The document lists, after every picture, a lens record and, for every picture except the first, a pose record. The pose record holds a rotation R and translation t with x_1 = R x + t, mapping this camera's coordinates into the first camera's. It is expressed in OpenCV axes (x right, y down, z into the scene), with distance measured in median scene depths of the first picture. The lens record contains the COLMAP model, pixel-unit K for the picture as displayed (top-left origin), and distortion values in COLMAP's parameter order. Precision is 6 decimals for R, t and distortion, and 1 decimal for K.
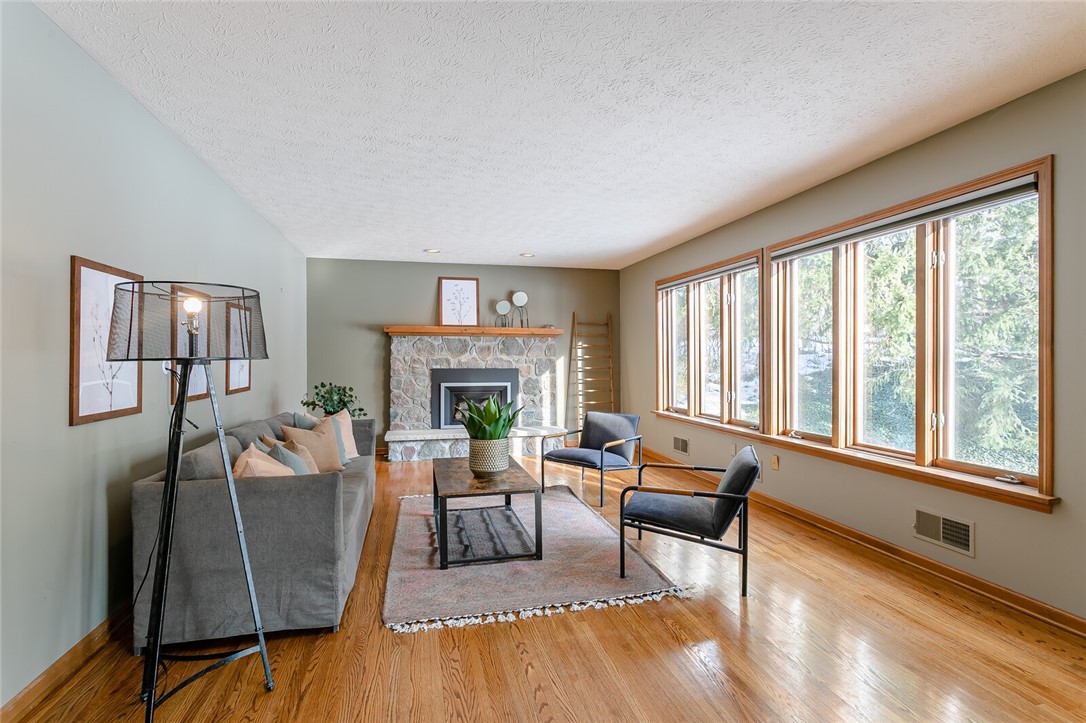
lens RADIAL K [[512.1, 0, 541.3], [0, 512.1, 356.5], [0, 0, 1]] dist [-0.001029, 0.000946]
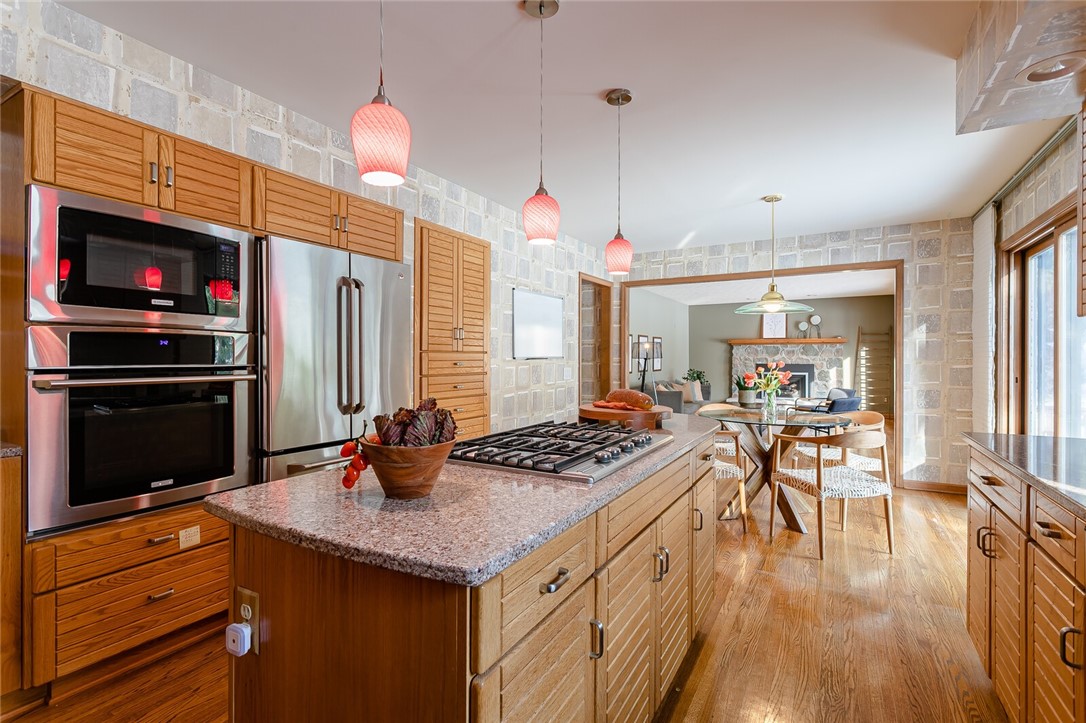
lens RADIAL K [[512.1, 0, 542.8], [0, 512.1, 358.3], [0, 0, 1]] dist [-0.001029, 0.000946]
pose [[0.725450, 0.001211, -0.688274, 0.440765], [0.002624, 0.999986, 0.004525, -0.004025], [0.688270, -0.005089, 0.725437, -0.730257]]
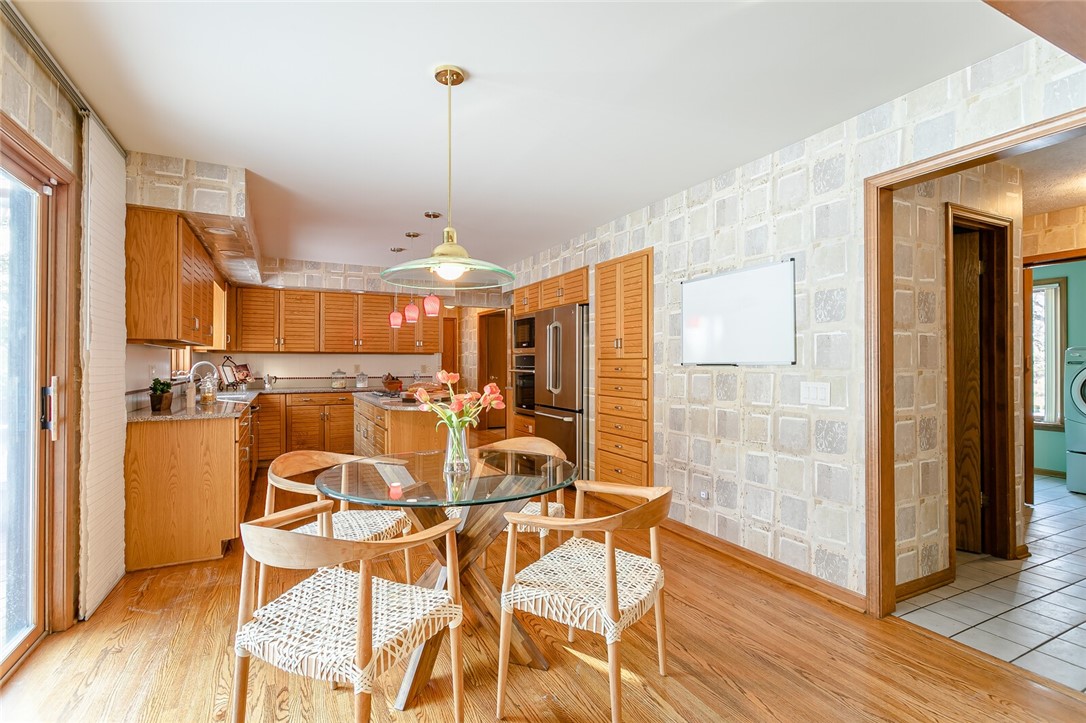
lens RADIAL K [[512.1, 0, 536.0], [0, 512.1, 357.5], [0, 0, 1]] dist [-0.001029, 0.000946]
pose [[-0.975953, -0.001218, -0.217976, 0.244502], [0.002107, 0.999885, -0.015020, -0.000642], [0.217969, -0.015118, -0.975838, 0.207053]]
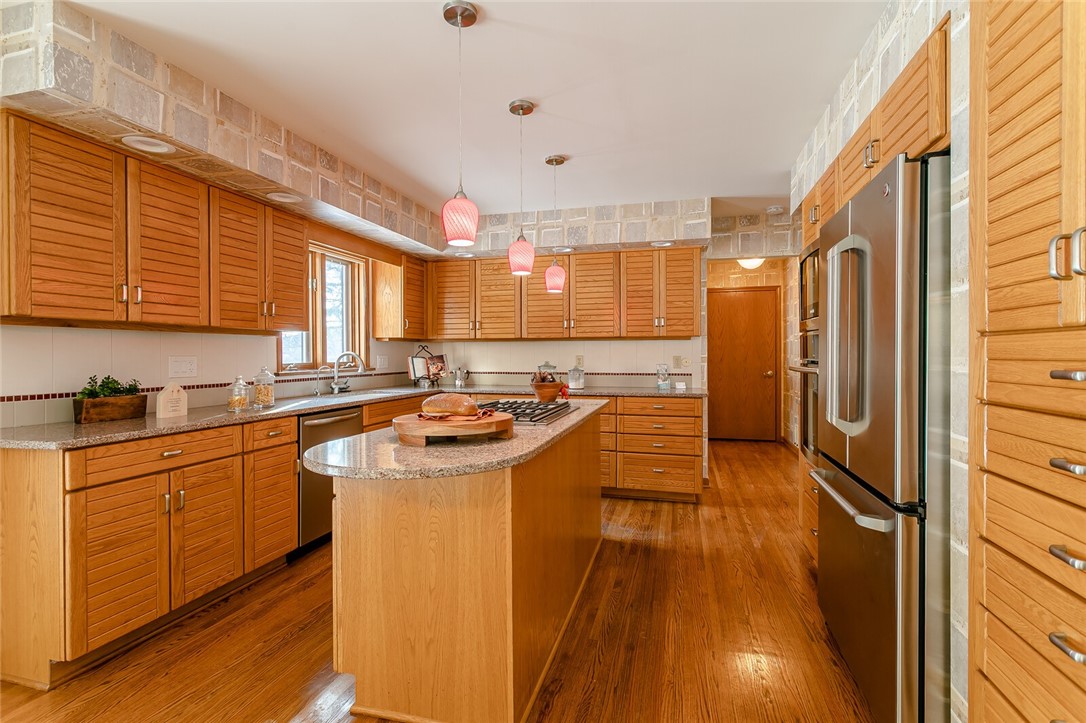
lens RADIAL K [[512.1, 0, 540.5], [0, 512.1, 357.1], [0, 0, 1]] dist [-0.001029, 0.000946]
pose [[-0.873331, 0.001129, 0.487126, 0.060483], [0.001922, 0.999998, 0.001129, -0.000975], [-0.487123, 0.001923, -0.873331, -0.211907]]
